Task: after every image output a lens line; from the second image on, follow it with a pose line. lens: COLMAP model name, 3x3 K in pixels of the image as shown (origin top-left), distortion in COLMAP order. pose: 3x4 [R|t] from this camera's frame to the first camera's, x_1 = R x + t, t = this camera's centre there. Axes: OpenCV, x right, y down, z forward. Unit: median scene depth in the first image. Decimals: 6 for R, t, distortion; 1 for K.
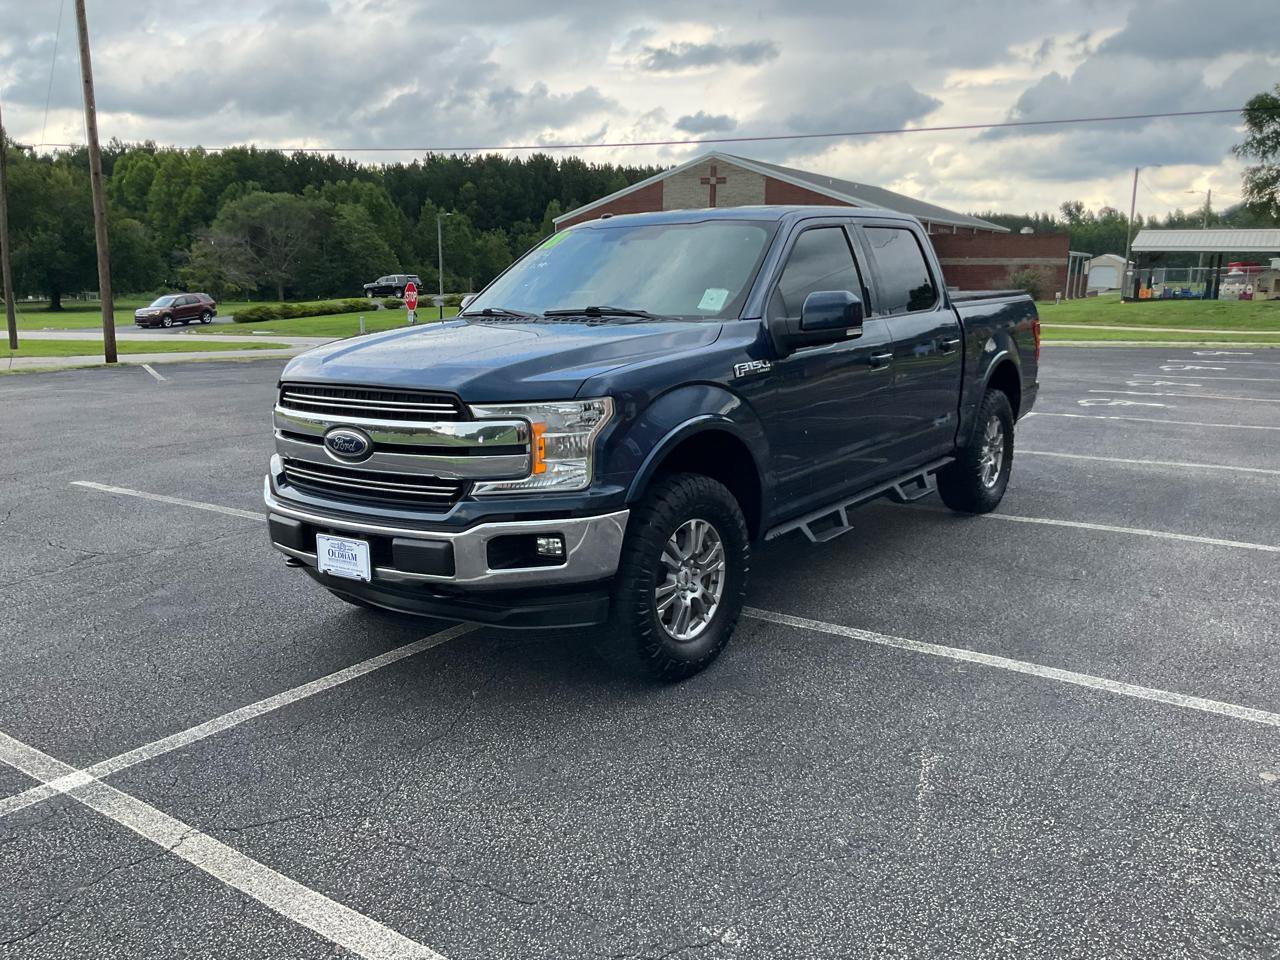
lens RADIAL K [[1048.6, 0, 624.8], [0, 1048.6, 473.9], [0, 0, 1]] dist [0.074680, -0.145258]
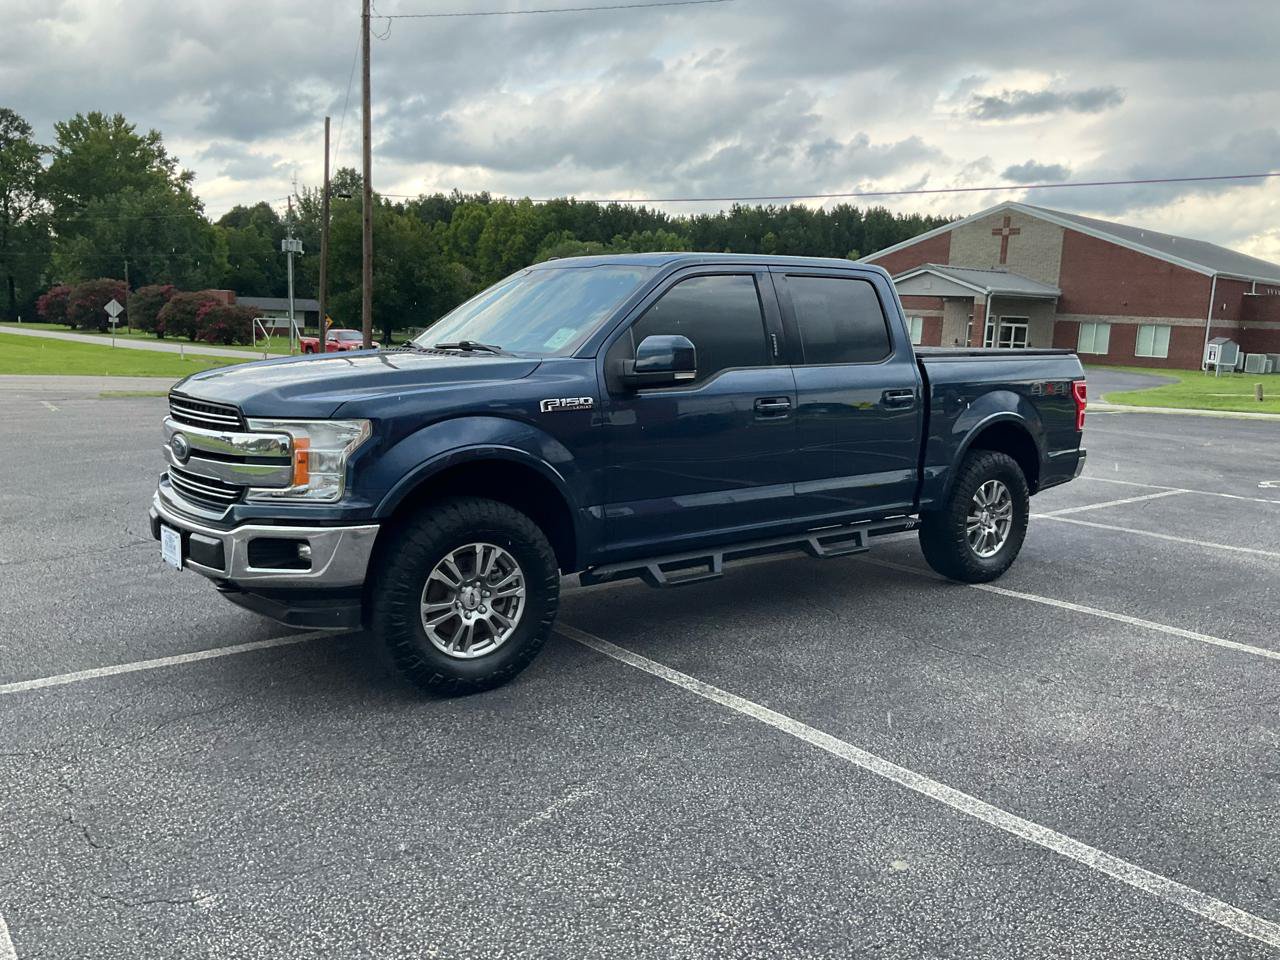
lens RADIAL K [[1048.6, 0, 632.0], [0, 1048.6, 489.7], [0, 0, 1]] dist [0.074680, -0.145258]
pose [[0.961266, 0.075860, -0.264978, 0.288956], [-0.083905, 0.996290, -0.019159, -0.001743], [0.262541, 0.040650, 0.964064, 0.014933]]
